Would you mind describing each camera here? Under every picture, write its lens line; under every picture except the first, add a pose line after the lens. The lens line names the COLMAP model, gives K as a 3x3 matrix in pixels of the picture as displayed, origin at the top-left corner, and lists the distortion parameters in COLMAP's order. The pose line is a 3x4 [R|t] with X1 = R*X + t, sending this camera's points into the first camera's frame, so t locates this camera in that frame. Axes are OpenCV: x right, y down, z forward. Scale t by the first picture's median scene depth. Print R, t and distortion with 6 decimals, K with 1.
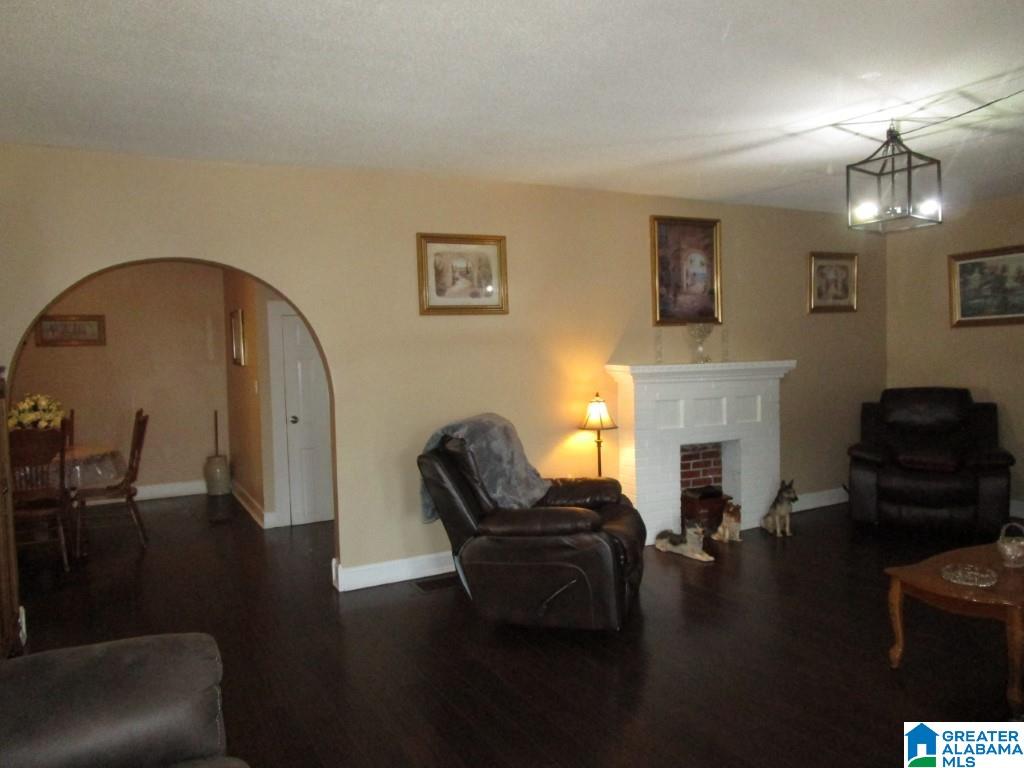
lens RADIAL K [[737.5, 0, 514.5], [0, 737.5, 384.0], [0, 0, 1]] dist [-0.006234, 0.001469]
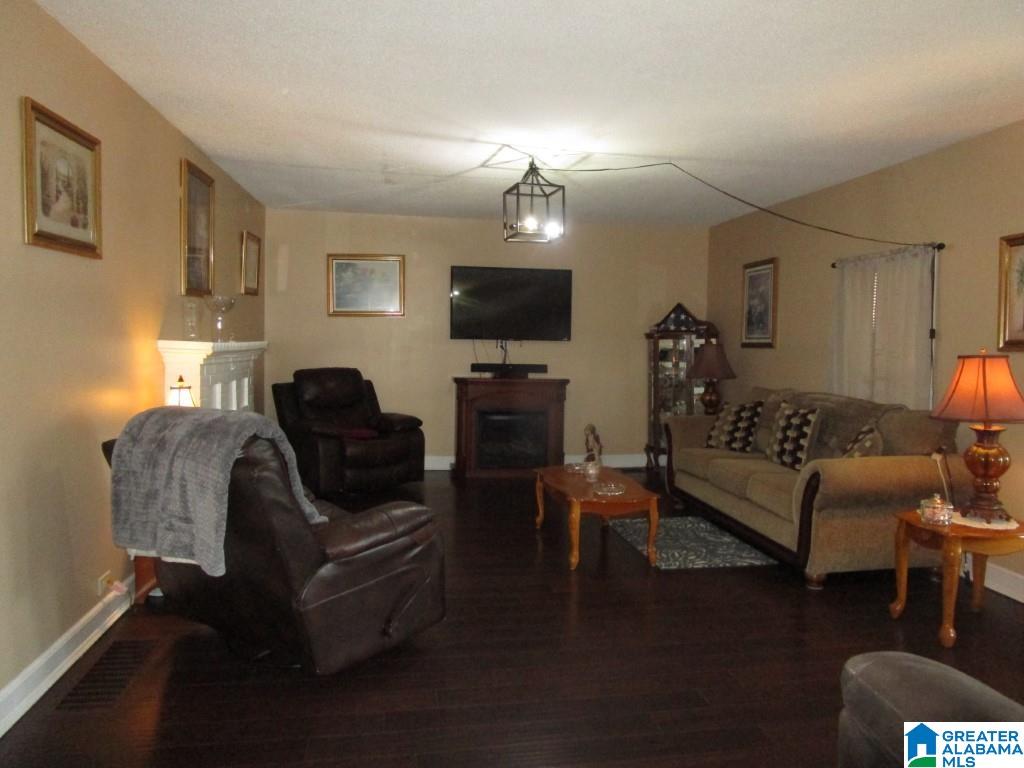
lens RADIAL K [[737.5, 0, 518.0], [0, 737.5, 383.2], [0, 0, 1]] dist [-0.006234, 0.001469]
pose [[0.310424, -0.029901, 0.950128, -0.540883], [0.017307, 0.999517, 0.025801, 0.005243], [-0.950441, 0.008434, 0.310791, 0.457201]]
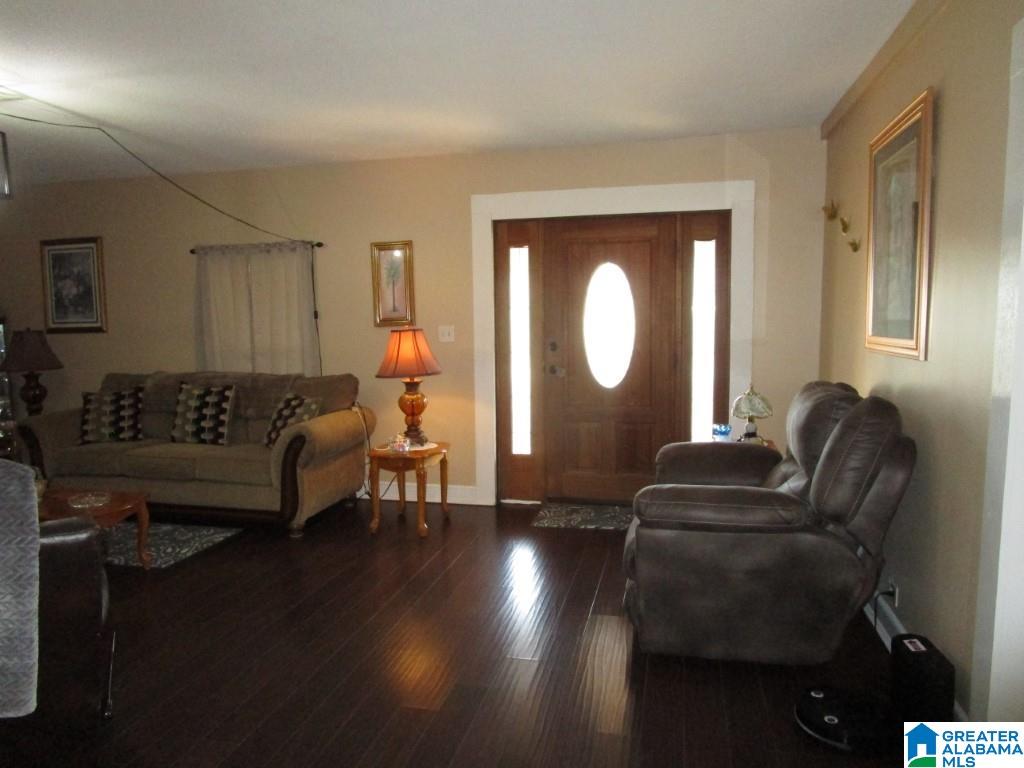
lens RADIAL K [[737.5, 0, 508.2], [0, 737.5, 383.5], [0, 0, 1]] dist [-0.006234, 0.001469]
pose [[-0.745339, -0.023167, 0.666283, -0.491406], [0.058136, 0.993330, 0.099573, -0.015978], [-0.664146, 0.112951, -0.739021, 0.954056]]
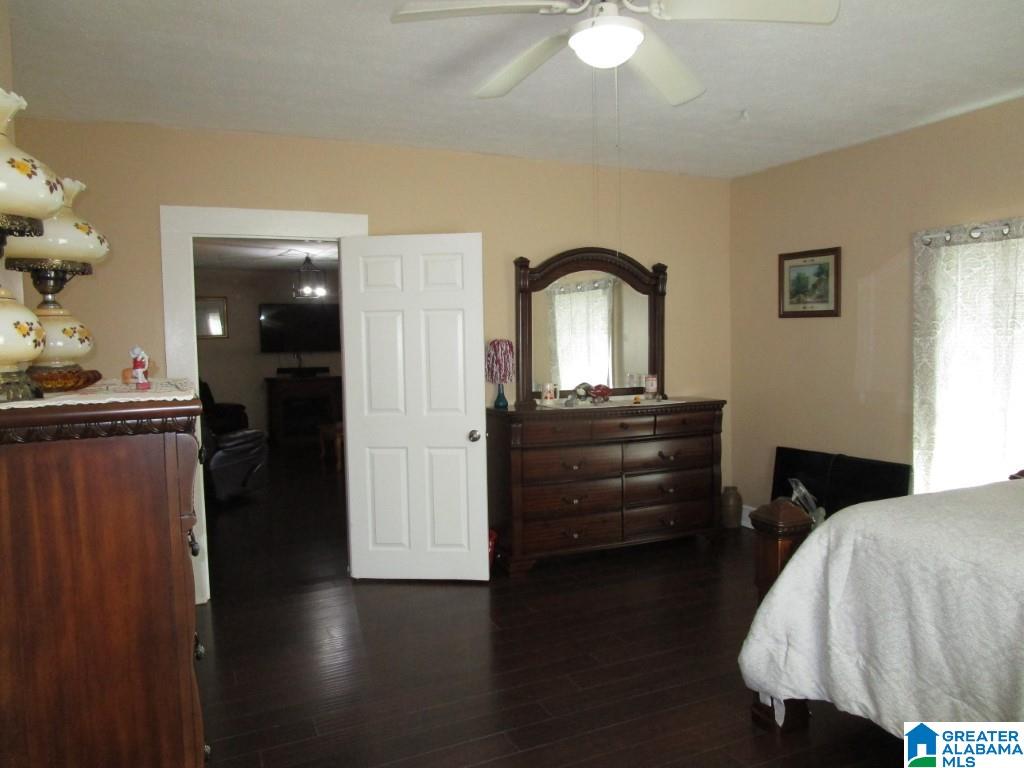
lens RADIAL K [[737.5, 0, 508.3], [0, 737.5, 383.9], [0, 0, 1]] dist [-0.006234, 0.001469]
pose [[0.071884, -0.035315, 0.996788, -1.345174], [0.053266, 0.998083, 0.031520, 0.017185], [-0.995990, 0.050829, 0.073628, 0.143341]]
